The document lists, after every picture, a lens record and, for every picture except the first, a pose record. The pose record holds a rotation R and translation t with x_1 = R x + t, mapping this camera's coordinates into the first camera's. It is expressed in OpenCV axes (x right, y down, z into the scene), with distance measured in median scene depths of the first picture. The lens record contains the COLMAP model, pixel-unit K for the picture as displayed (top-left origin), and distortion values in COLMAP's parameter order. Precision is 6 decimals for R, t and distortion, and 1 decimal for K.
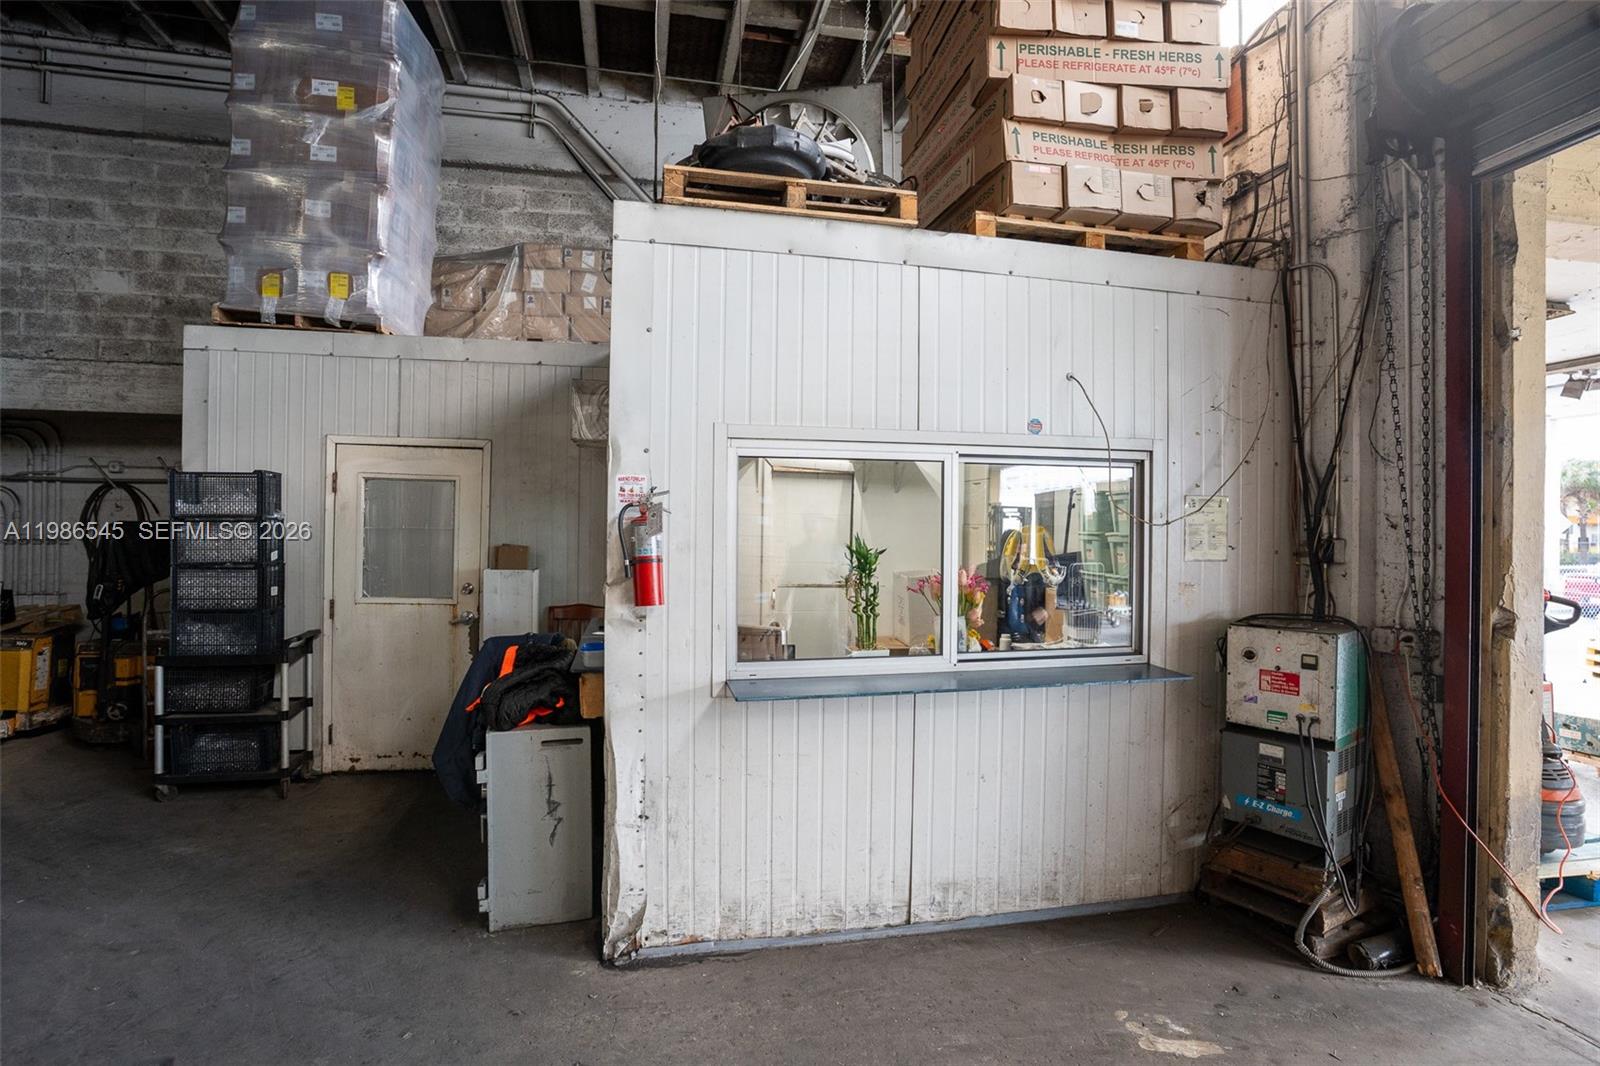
lens RADIAL K [[784.9, 0, 809.1], [0, 784.9, 529.4], [0, 0, 1]] dist [-0.076464, 0.037850]
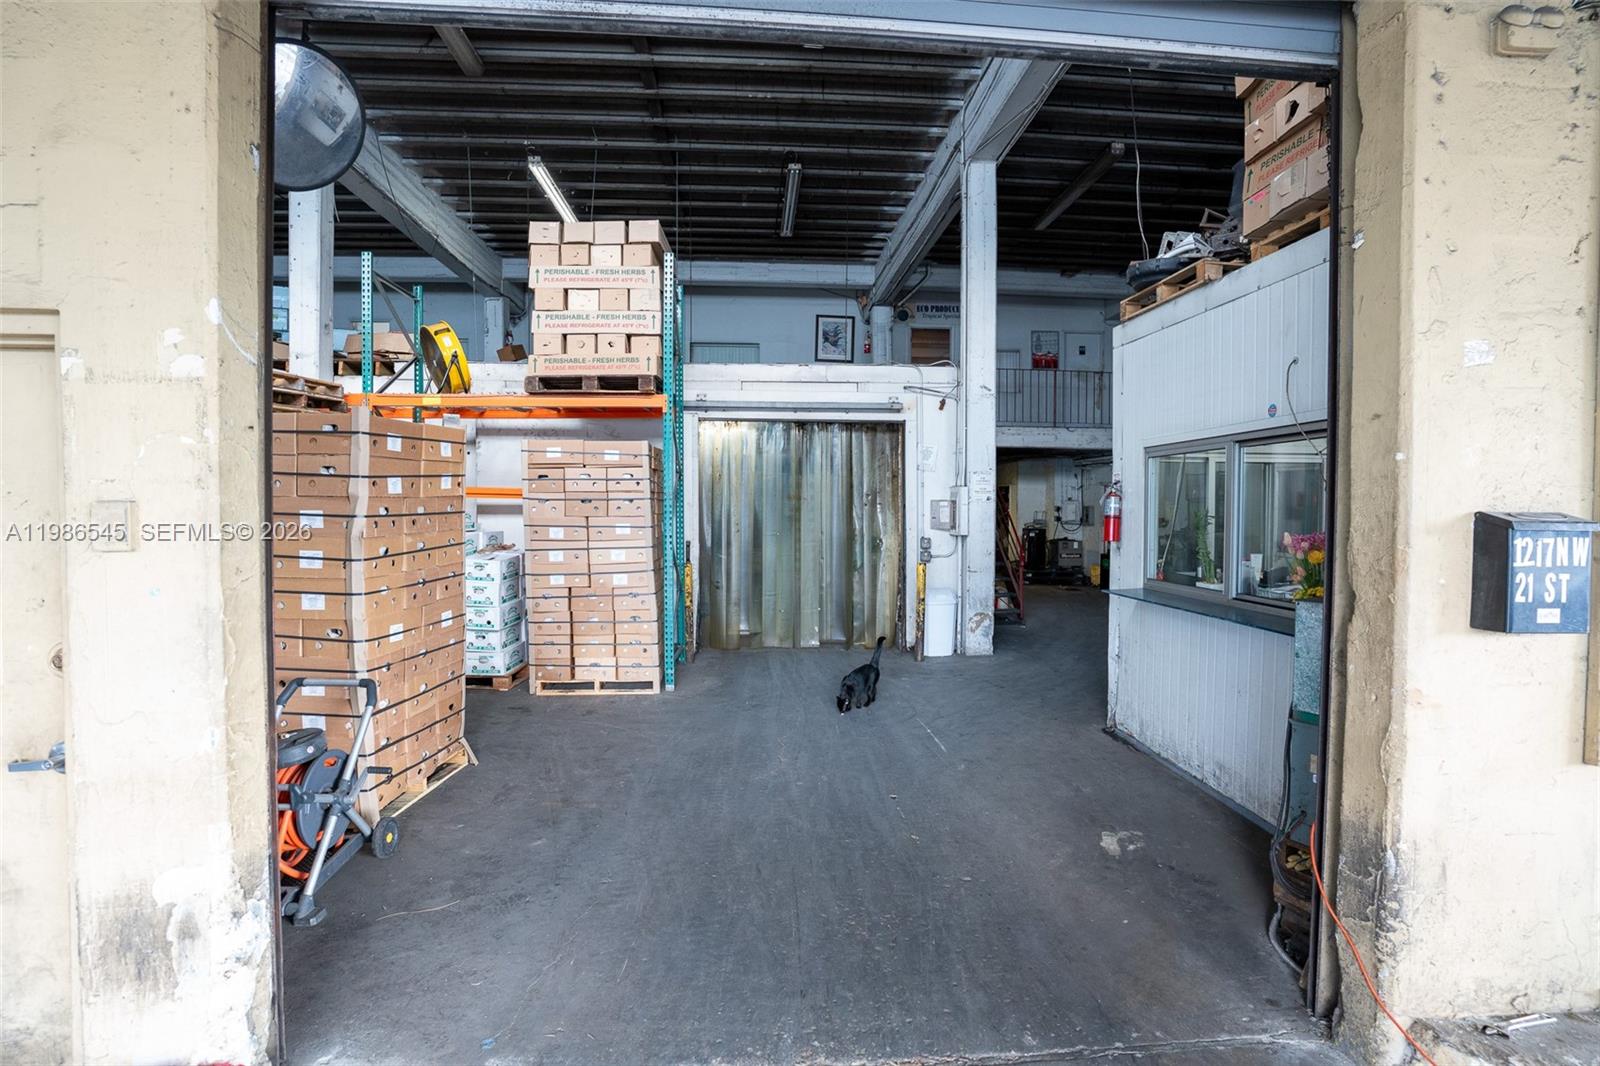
lens RADIAL K [[784.9, 0, 809.1], [0, 784.9, 529.4], [0, 0, 1]] dist [-0.076464, 0.037850]
pose [[-0.137960, 0.018549, -0.990264, 1.791133], [-0.002273, 0.999816, 0.019044, 0.032493], [0.990435, 0.004878, -0.137892, 0.537412]]
